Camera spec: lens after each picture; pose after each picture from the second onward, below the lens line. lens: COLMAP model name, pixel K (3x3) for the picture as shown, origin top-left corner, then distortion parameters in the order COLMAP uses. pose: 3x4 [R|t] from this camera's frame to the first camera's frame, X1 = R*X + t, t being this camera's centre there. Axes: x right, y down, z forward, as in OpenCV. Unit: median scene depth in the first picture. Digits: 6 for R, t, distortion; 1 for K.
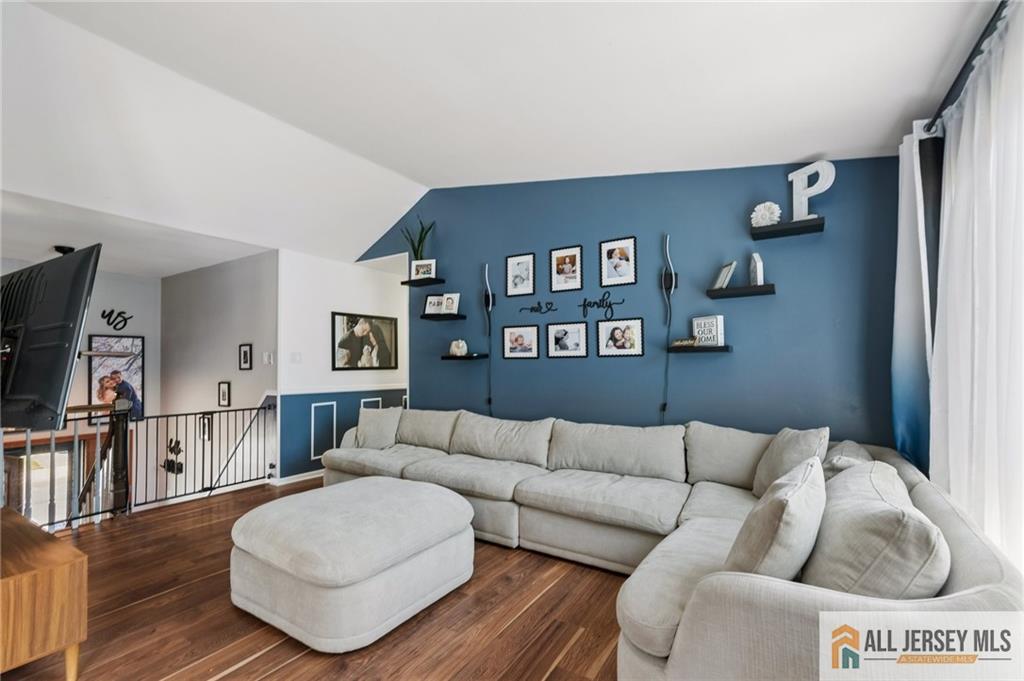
lens RADIAL K [[448.9, 0, 504.1], [0, 448.9, 356.1], [0, 0, 1]] dist [0.002547, 0.000525]
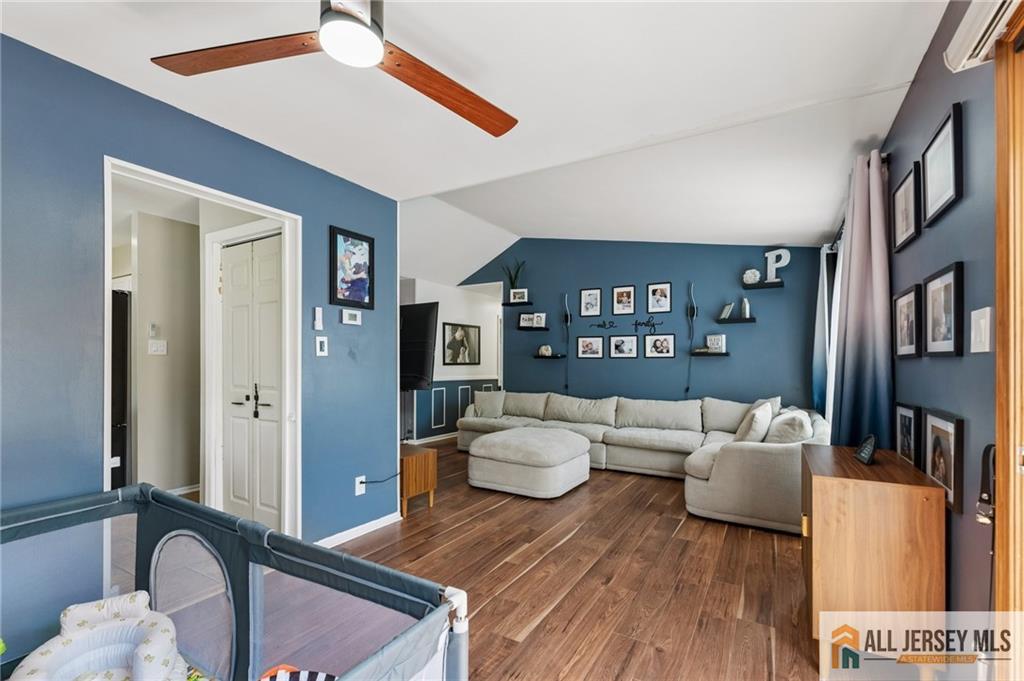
lens RADIAL K [[448.9, 0, 512.7], [0, 448.9, 365.1], [0, 0, 1]] dist [0.002547, 0.000525]
pose [[0.999056, 0.011134, 0.042000, -0.298464], [-0.012174, 0.999624, 0.024587, -0.006132], [-0.041710, -0.025075, 0.998815, -0.513260]]
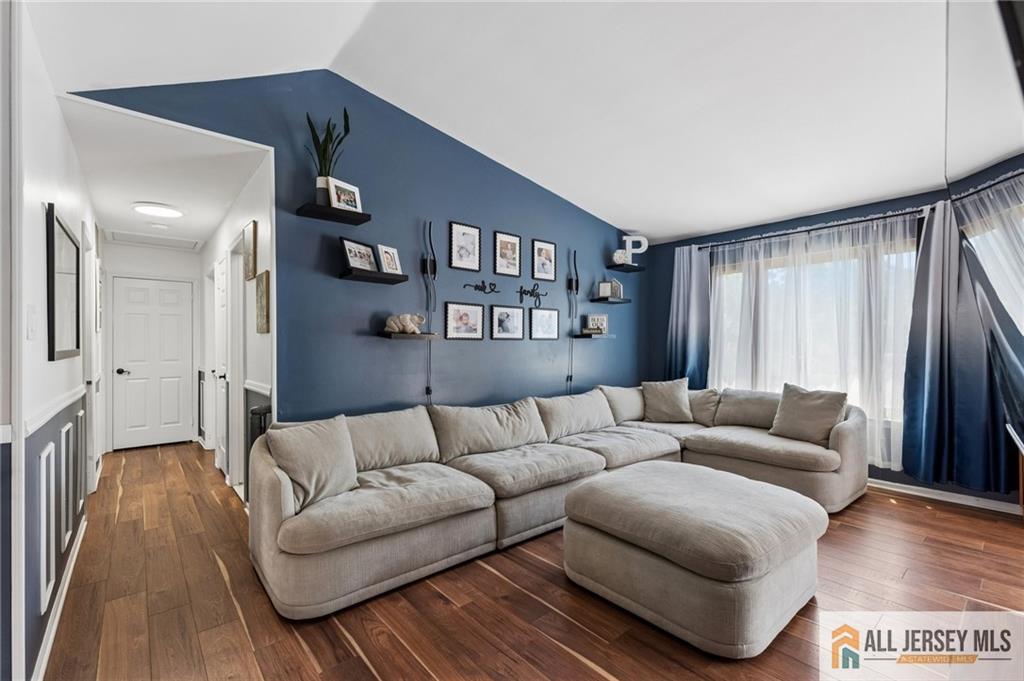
lens RADIAL K [[448.9, 0, 521.6], [0, 448.9, 339.9], [0, 0, 1]] dist [0.002547, 0.000525]
pose [[0.272818, 0.016521, 0.961924, -0.839791], [-0.021531, 0.999707, -0.011063, 0.014437], [-0.961825, -0.017693, 0.273094, 0.673952]]
